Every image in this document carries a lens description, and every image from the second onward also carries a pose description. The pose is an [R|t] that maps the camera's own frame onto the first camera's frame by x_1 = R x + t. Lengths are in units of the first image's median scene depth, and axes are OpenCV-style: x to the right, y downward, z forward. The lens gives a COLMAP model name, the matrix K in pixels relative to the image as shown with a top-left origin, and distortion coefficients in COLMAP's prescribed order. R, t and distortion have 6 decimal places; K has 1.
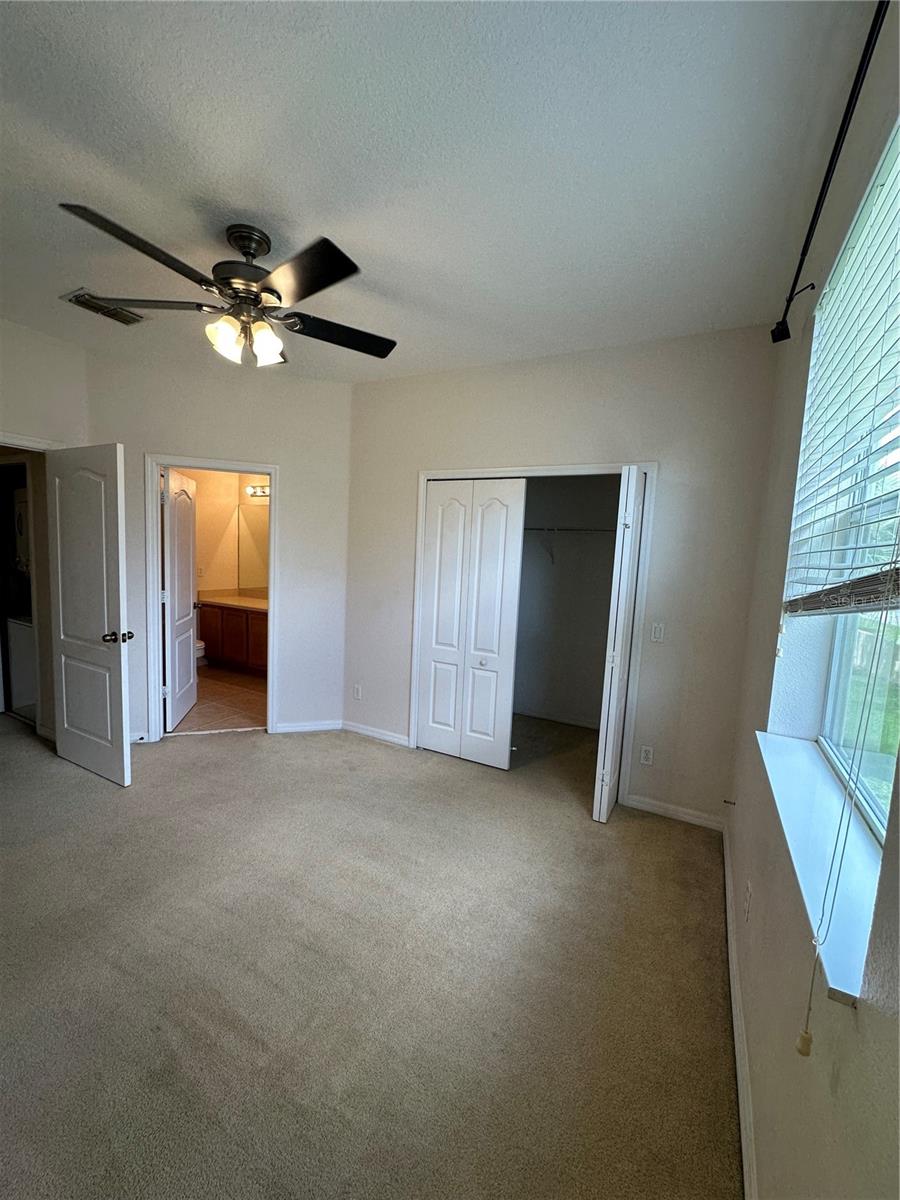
lens RADIAL K [[480.4, 0, 447.7], [0, 480.4, 596.9], [0, 0, 1]] dist [-0.000403, 0.000022]
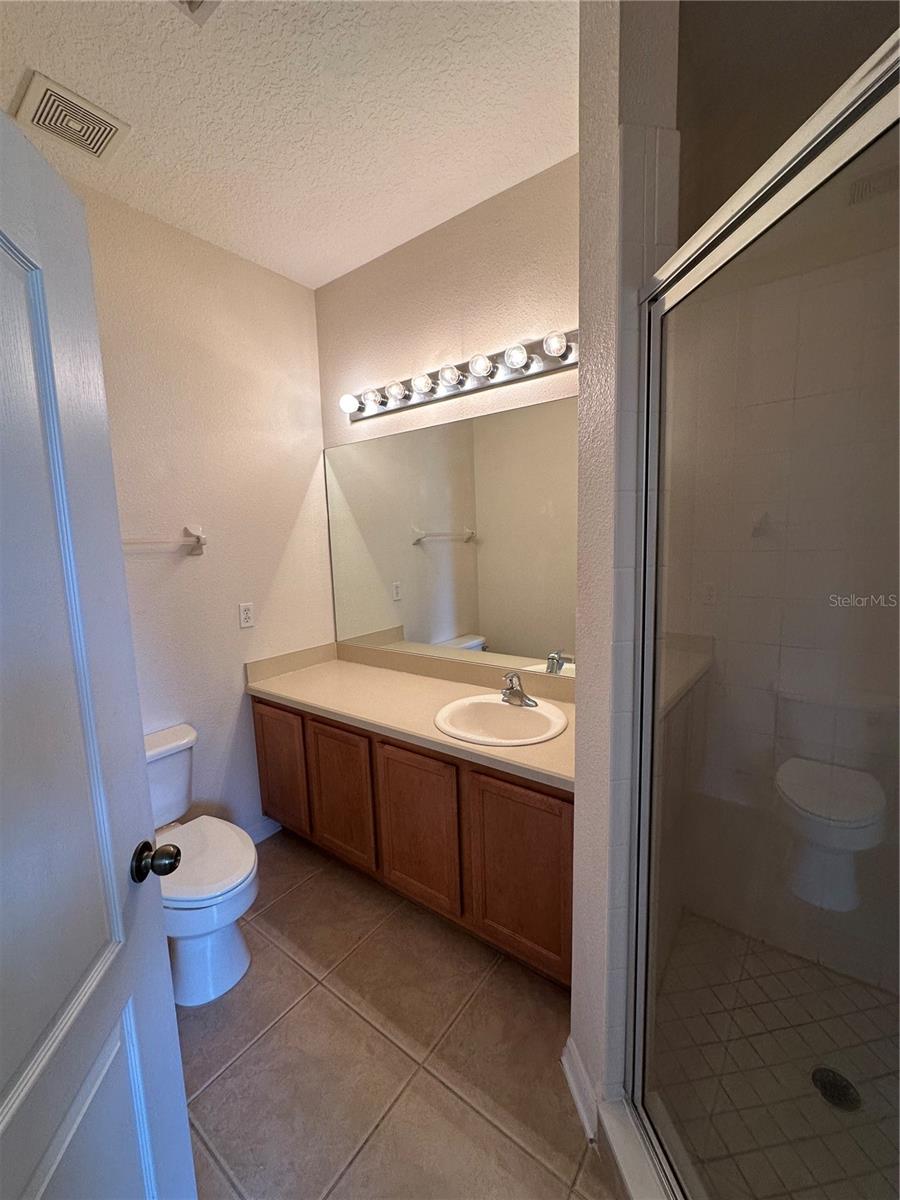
lens RADIAL K [[480.4, 0, 453.5], [0, 480.4, 598.9], [0, 0, 1]] dist [-0.000403, 0.000022]
pose [[0.986224, -0.061576, -0.153529, -0.275293], [0.064891, 0.997753, 0.016668, -0.062940], [0.152158, -0.026401, 0.988004, 0.616972]]
